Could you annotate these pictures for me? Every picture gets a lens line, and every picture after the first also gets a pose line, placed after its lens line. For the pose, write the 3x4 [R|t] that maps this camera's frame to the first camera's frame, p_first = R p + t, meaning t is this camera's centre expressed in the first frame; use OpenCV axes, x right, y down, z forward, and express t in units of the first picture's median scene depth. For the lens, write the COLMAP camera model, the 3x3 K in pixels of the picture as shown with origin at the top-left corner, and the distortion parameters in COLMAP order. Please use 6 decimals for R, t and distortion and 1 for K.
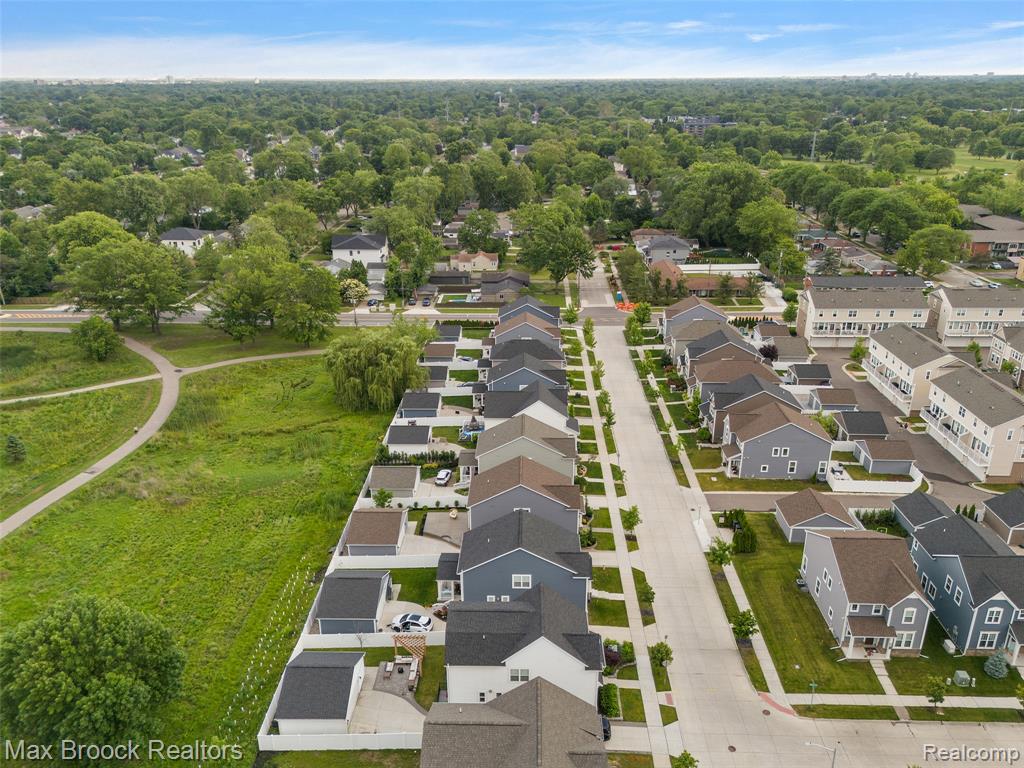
lens RADIAL K [[777.3, 0, 526.6], [0, 777.3, 384.4], [0, 0, 1]] dist [0.071572, -0.077190]
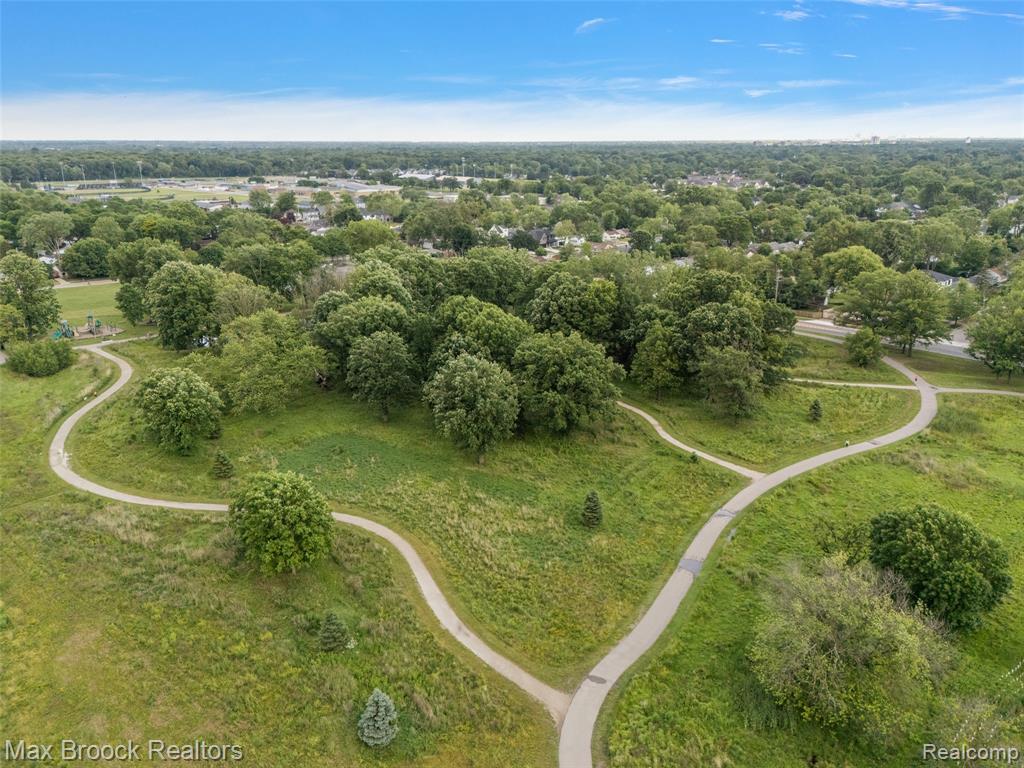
lens RADIAL K [[777.3, 0, 526.6], [0, 777.3, 384.4], [0, 0, 1]] dist [0.071572, -0.077190]
pose [[0.683654, 0.215631, -0.697223, -0.071075], [-0.261230, 0.964358, 0.042102, 0.087015], [0.681451, 0.153353, 0.715617, -0.190830]]
